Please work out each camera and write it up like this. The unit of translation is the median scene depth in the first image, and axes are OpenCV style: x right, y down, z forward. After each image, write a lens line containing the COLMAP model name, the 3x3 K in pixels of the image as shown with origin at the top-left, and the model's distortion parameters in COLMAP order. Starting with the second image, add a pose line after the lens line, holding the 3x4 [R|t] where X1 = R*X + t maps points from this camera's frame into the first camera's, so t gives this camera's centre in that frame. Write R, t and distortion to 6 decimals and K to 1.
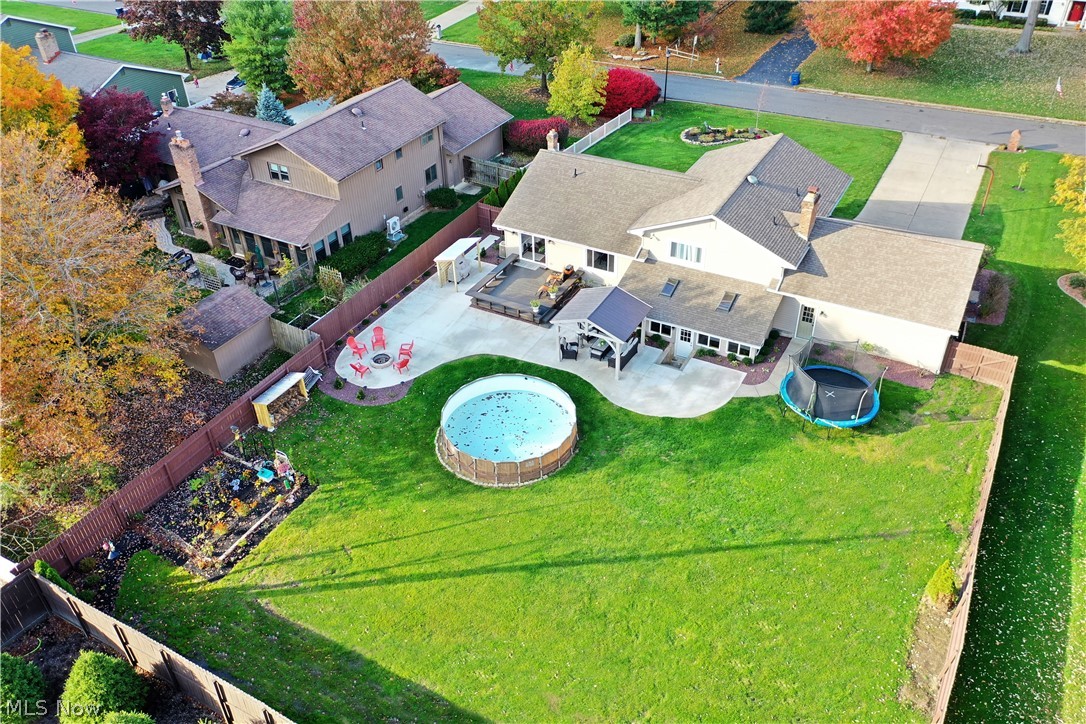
lens RADIAL K [[864.2, 0, 543.0], [0, 864.2, 362.0], [0, 0, 1]] dist [0.021483, -0.010446]
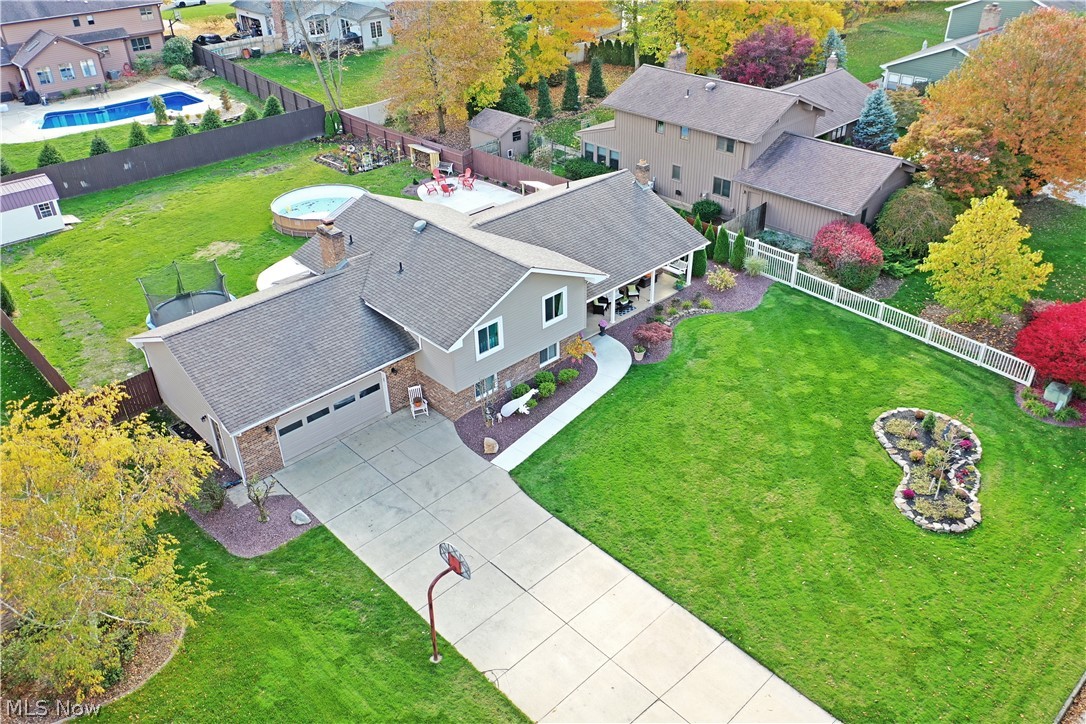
lens RADIAL K [[864.2, 0, 543.0], [0, 864.2, 362.0], [0, 0, 1]] dist [0.021483, -0.010446]
pose [[-0.299635, 0.528152, -0.794527, 1.003103], [-0.535082, 0.596451, 0.598276, -0.741682], [0.789877, 0.604402, 0.103887, 1.172602]]
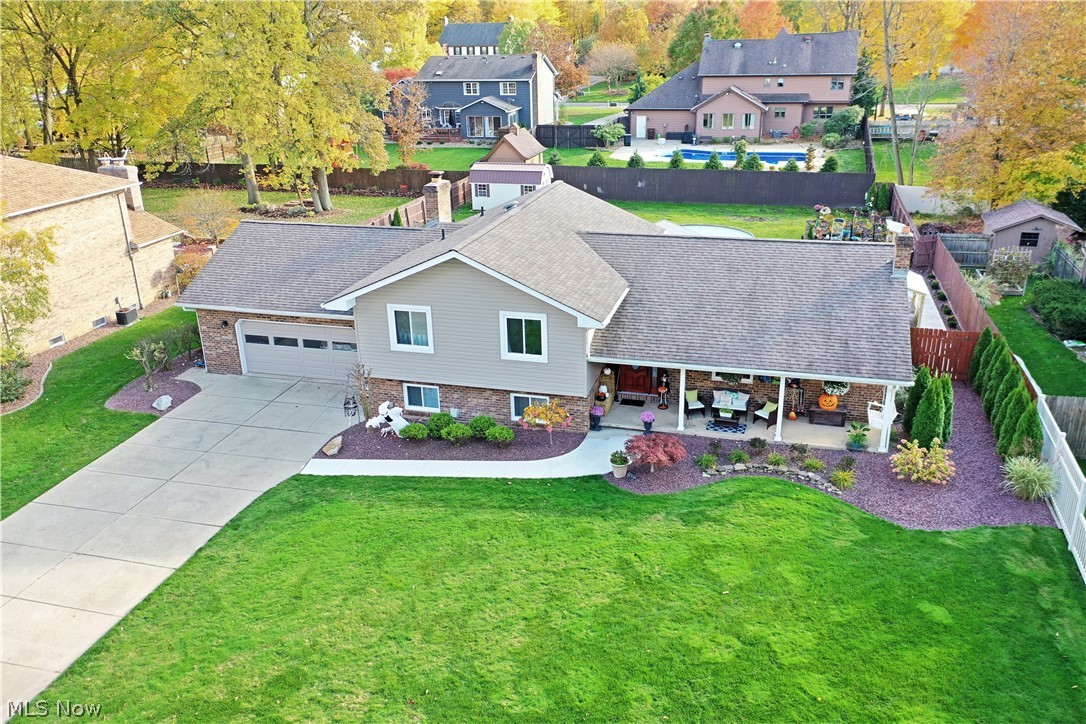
lens RADIAL K [[864.2, 0, 543.0], [0, 864.2, 362.0], [0, 0, 1]] dist [0.021483, -0.010446]
pose [[-0.972139, 0.125478, -0.197990, 0.394851], [-0.098897, 0.546236, 0.831772, -0.760211], [0.212519, 0.828180, -0.518608, 1.569331]]
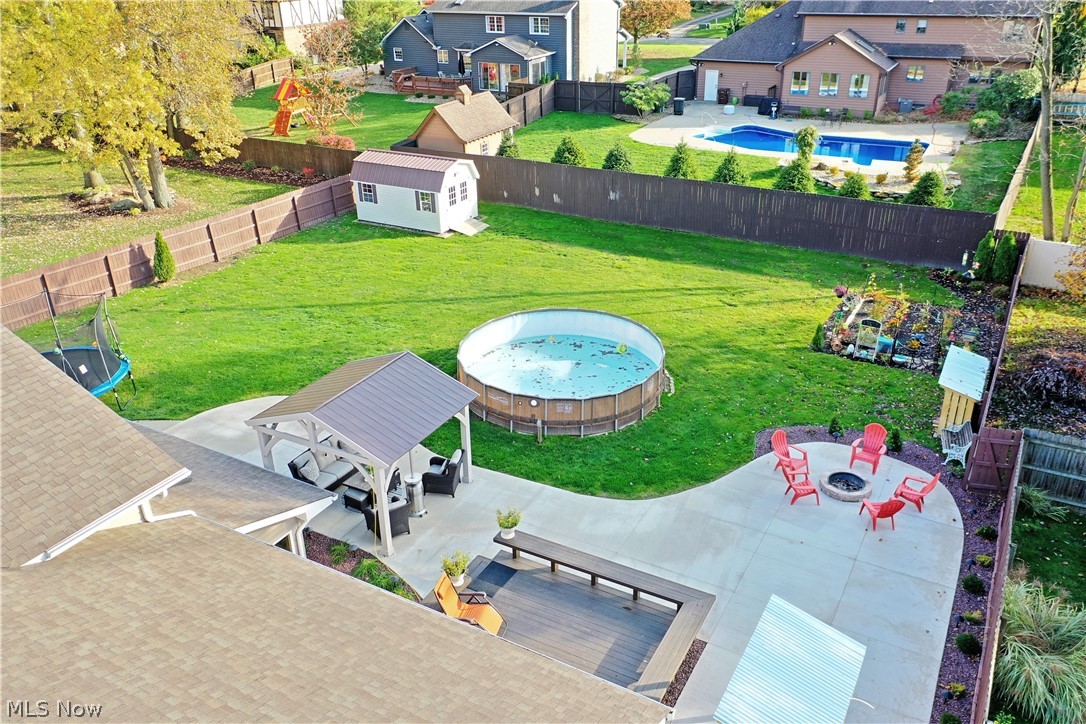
lens RADIAL K [[864.2, 0, 543.0], [0, 864.2, 362.0], [0, 0, 1]] dist [0.021483, -0.010446]
pose [[-0.998994, 0.037127, 0.025150, -0.038911], [0.039661, 0.469767, 0.881899, -0.467101], [0.020928, 0.882009, -0.470767, 1.192467]]
